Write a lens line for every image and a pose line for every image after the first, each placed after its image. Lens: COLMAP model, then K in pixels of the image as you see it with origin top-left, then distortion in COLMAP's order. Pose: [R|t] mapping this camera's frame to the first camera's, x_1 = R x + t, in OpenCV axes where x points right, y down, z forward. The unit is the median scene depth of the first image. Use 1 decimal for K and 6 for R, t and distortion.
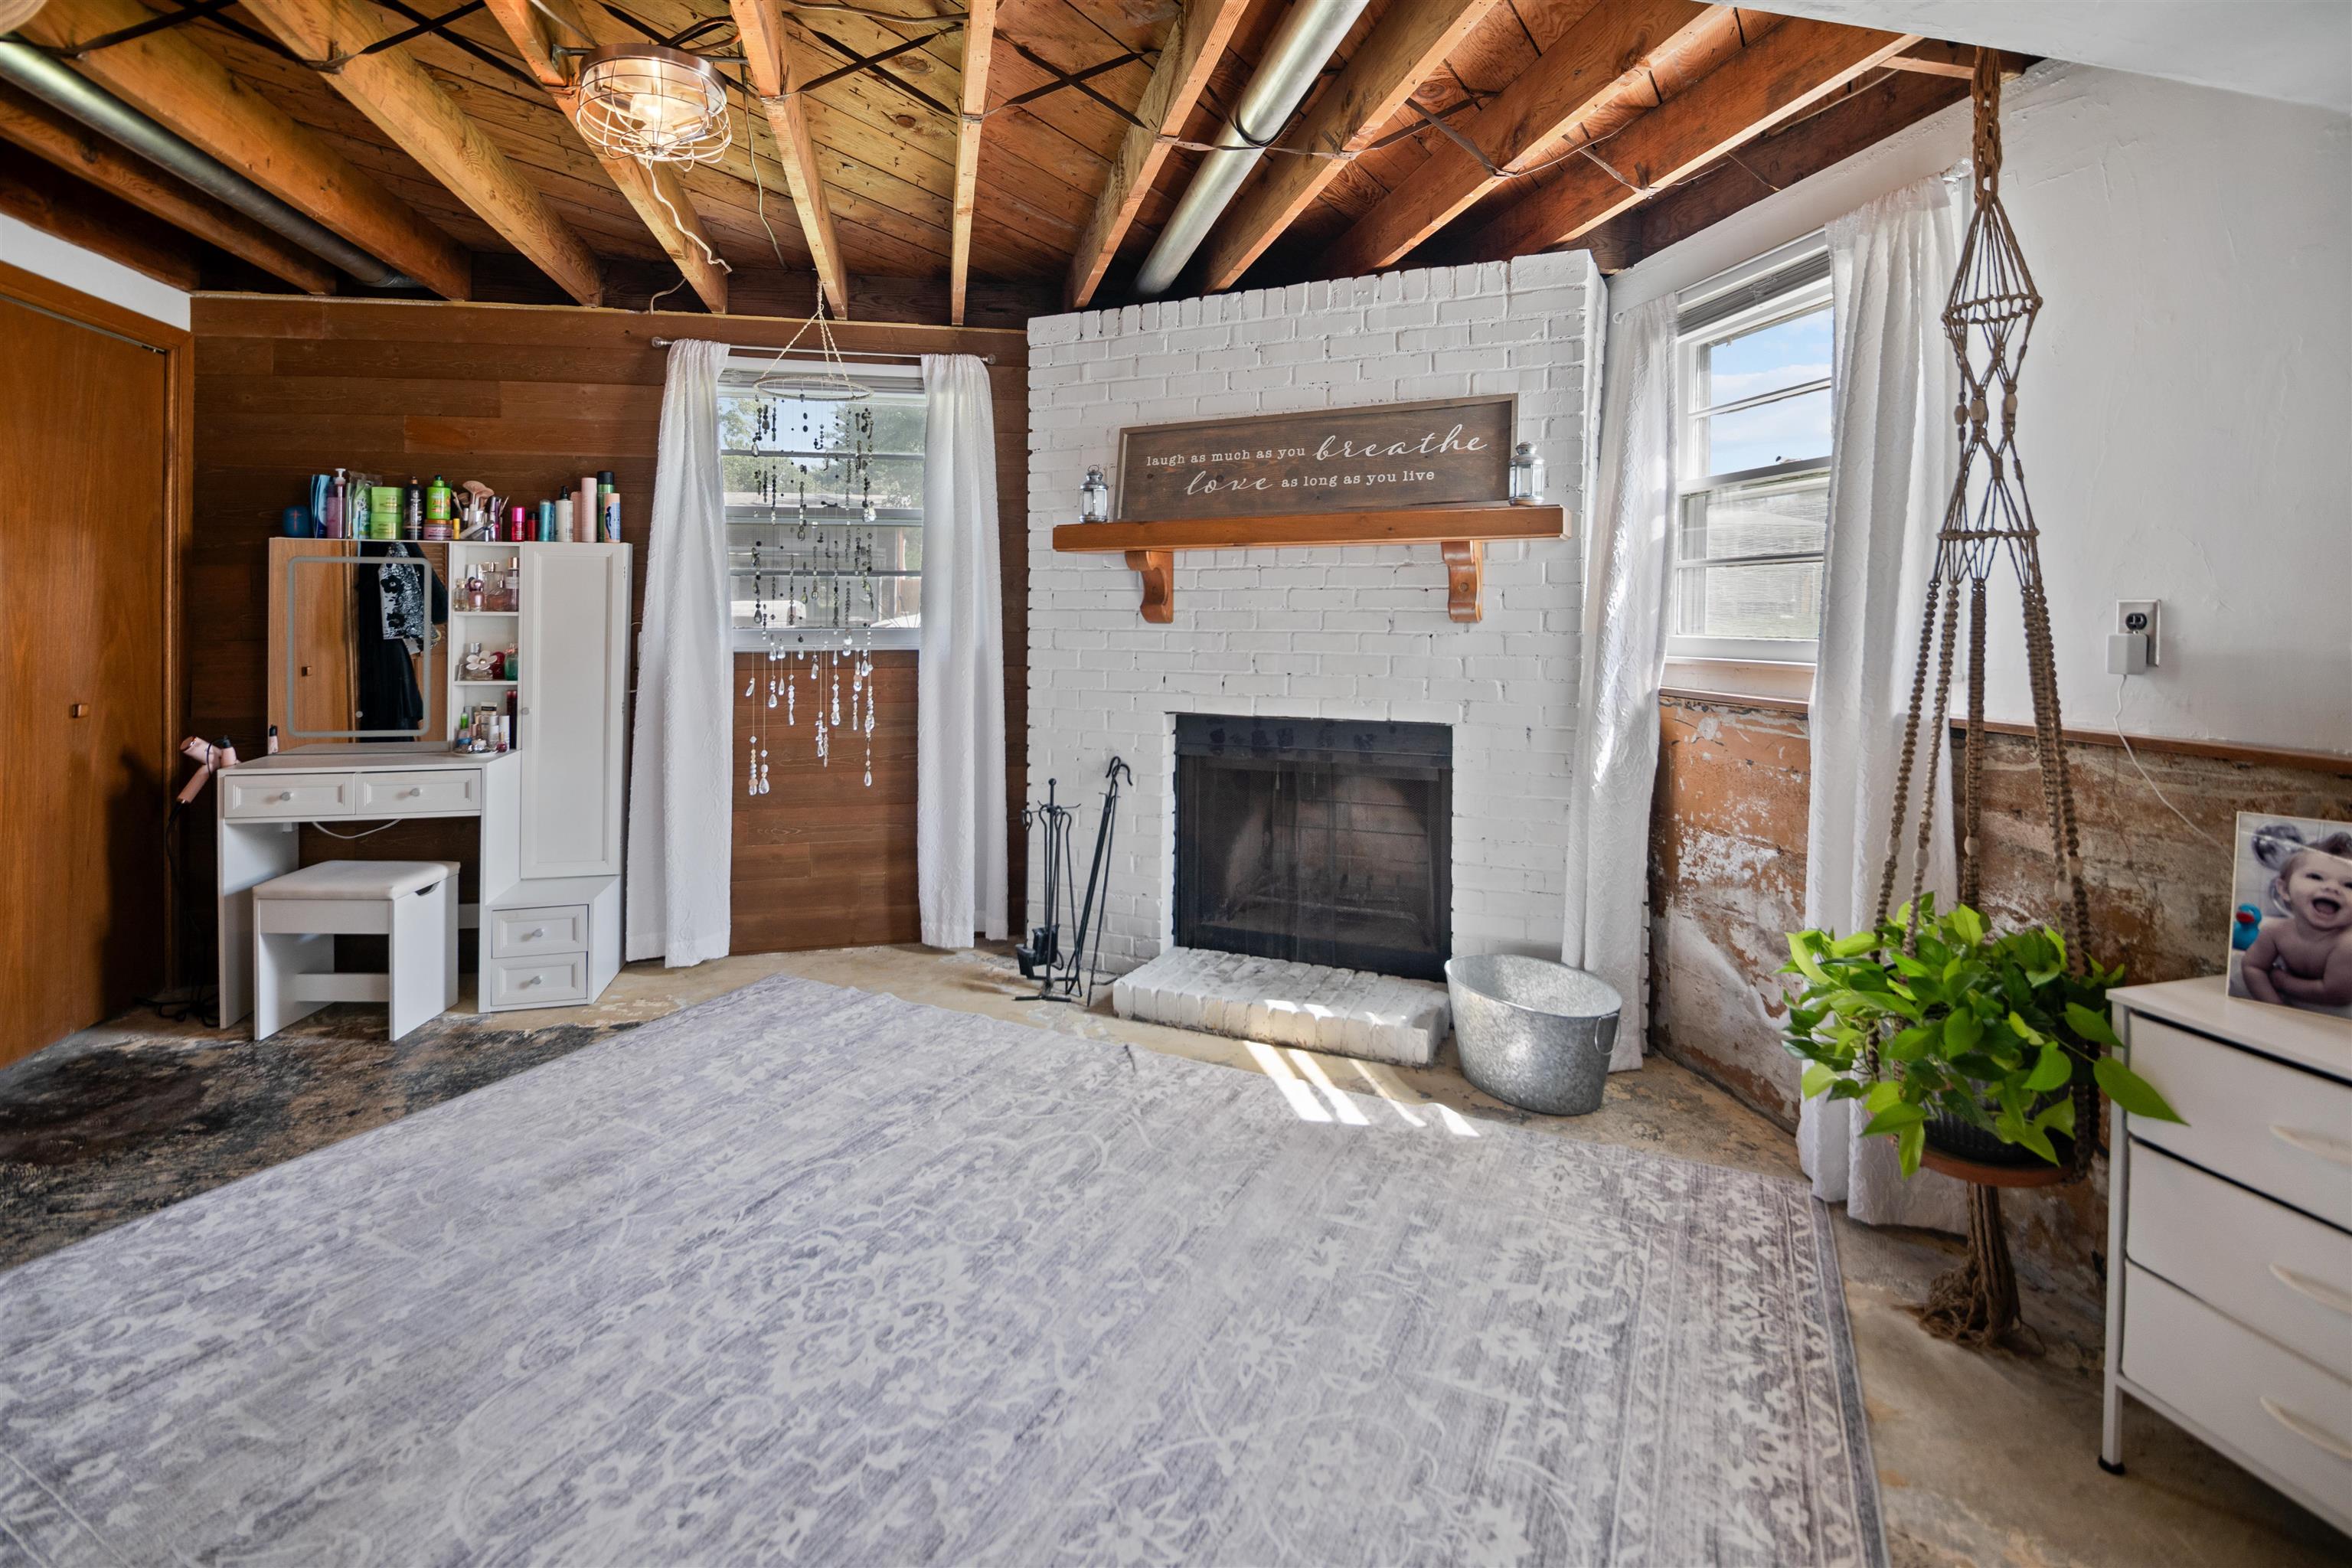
lens RADIAL K [[1085.0, 0, 1172.2], [0, 1085.0, 594.6], [0, 0, 1]] dist [-0.003647, -0.005024]
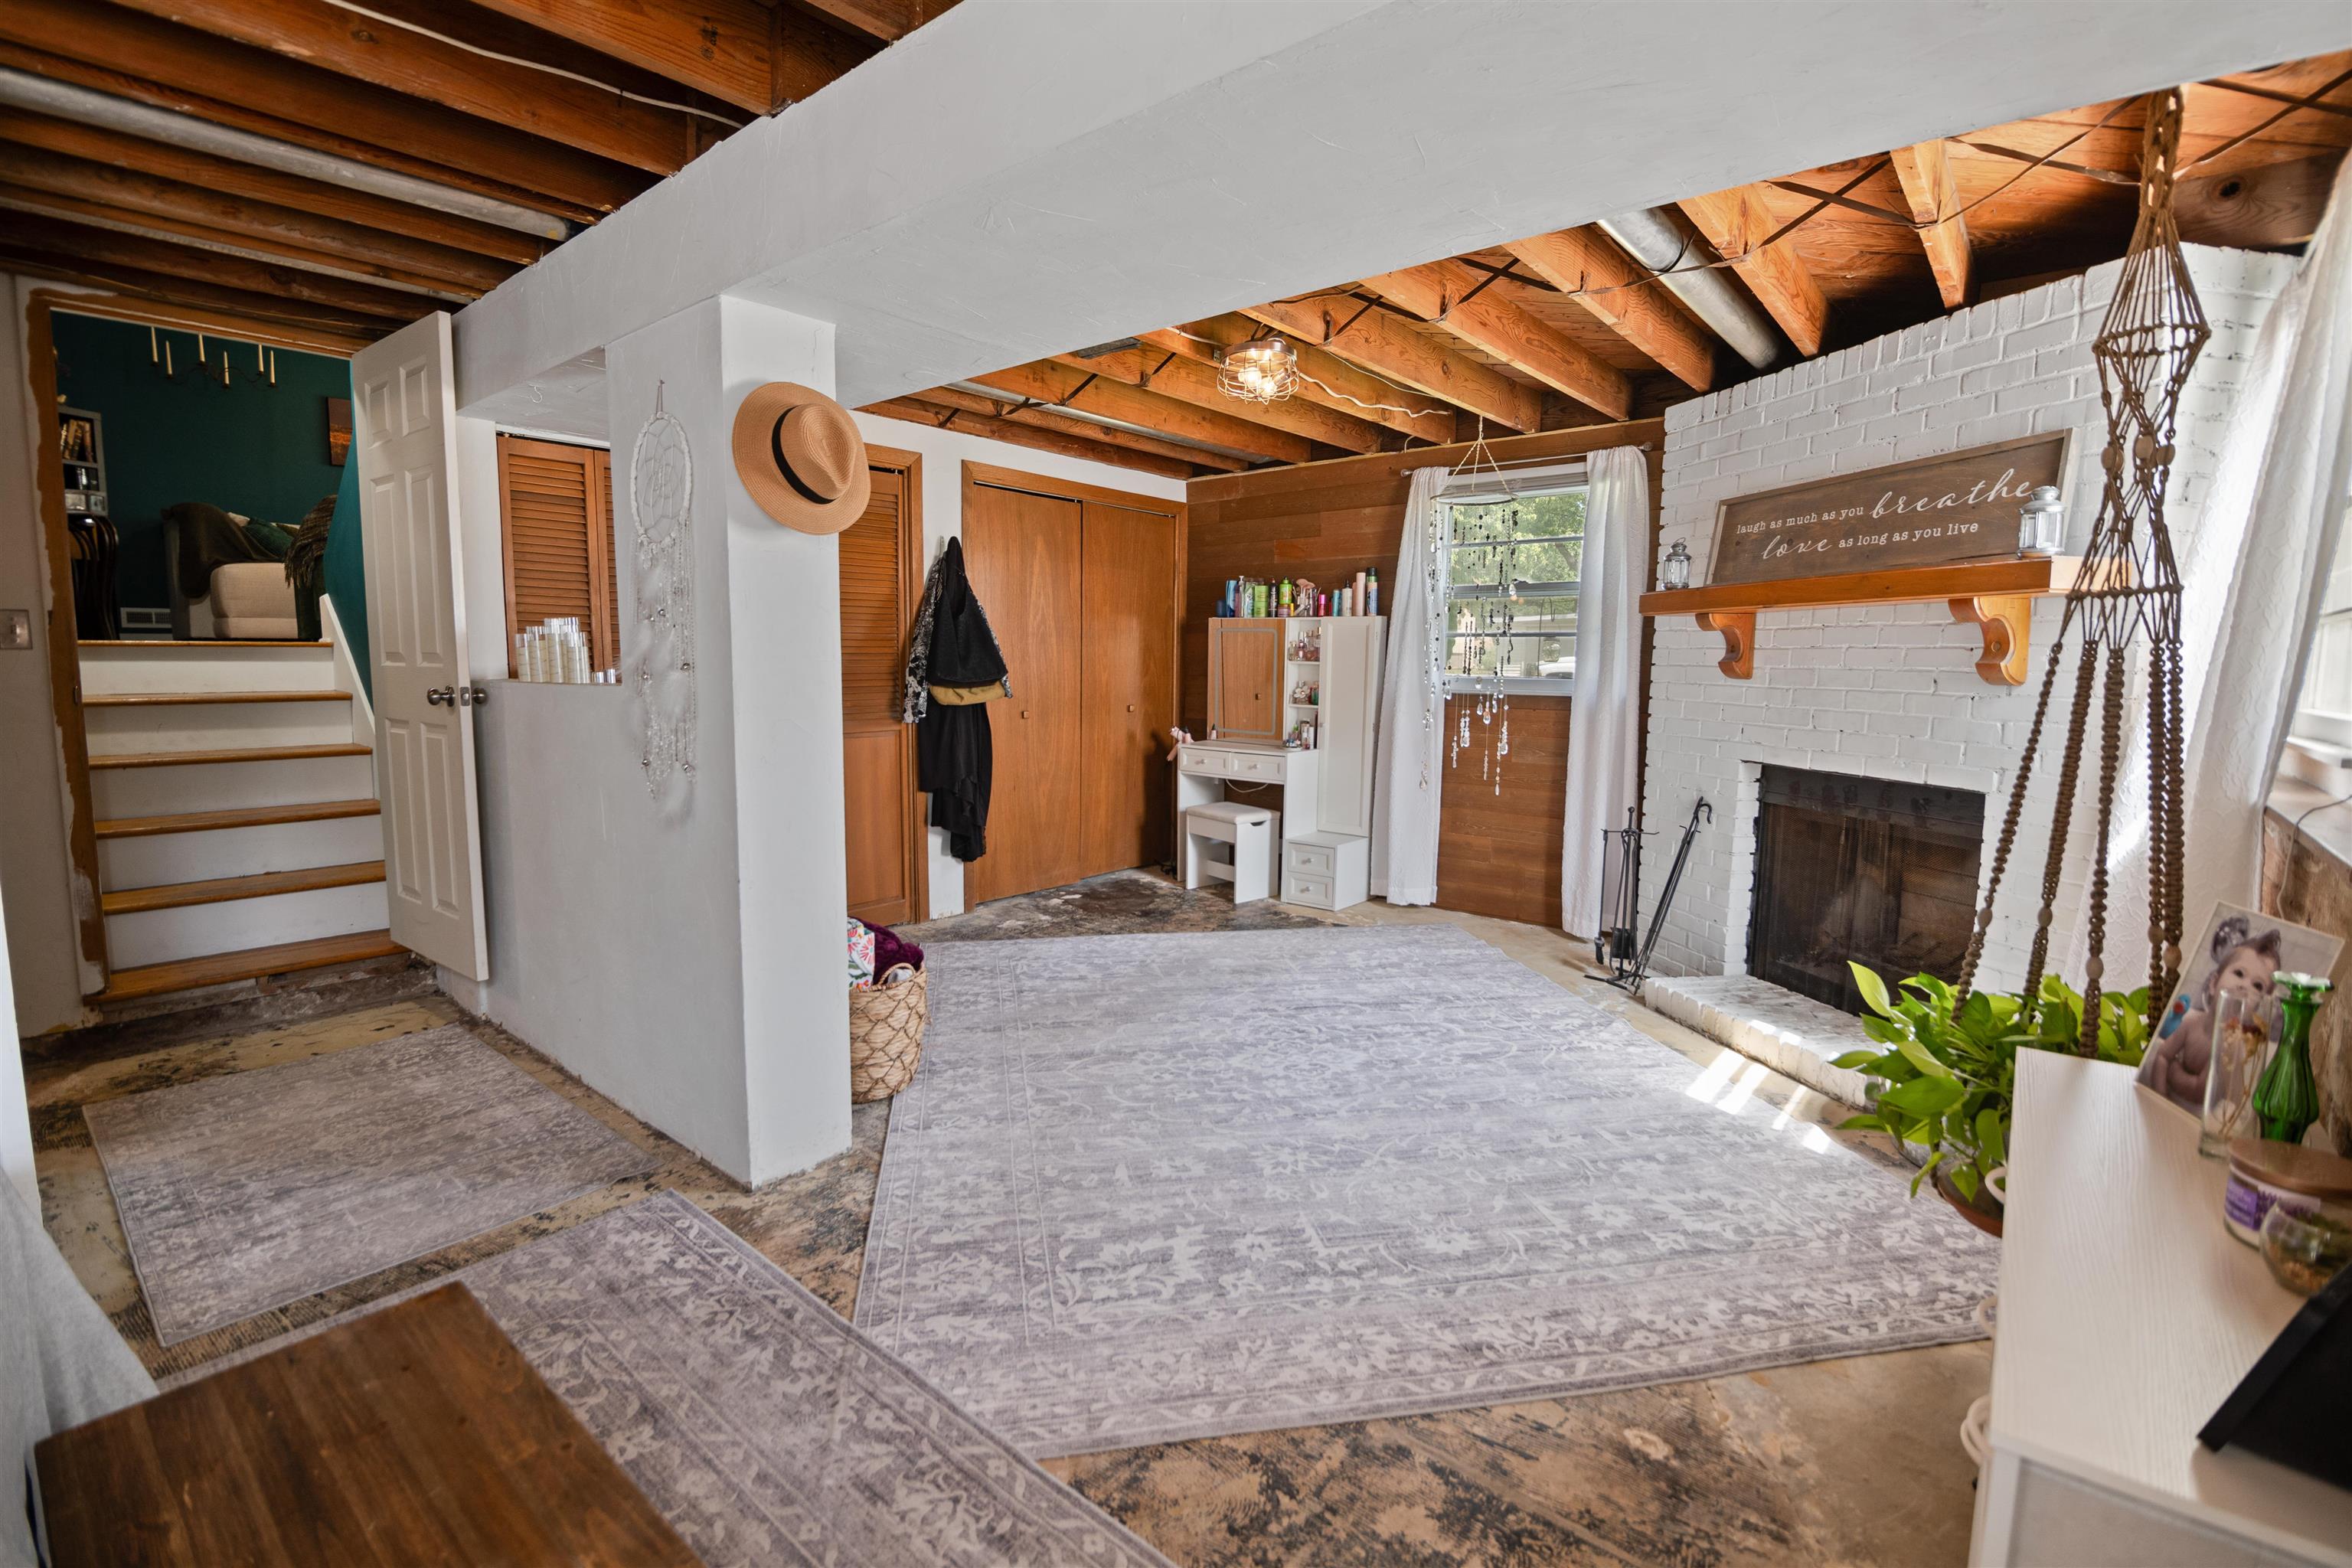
lens RADIAL K [[1049.0, 0, 1170.4], [0, 1049.0, 713.1], [0, 0, 1]] dist [-0.001024, -0.012169]
pose [[0.604802, 0.050618, -0.794765, 0.522306], [-0.001902, 0.998067, 0.062119, -0.003806], [0.796373, -0.036058, 0.603729, -0.102144]]
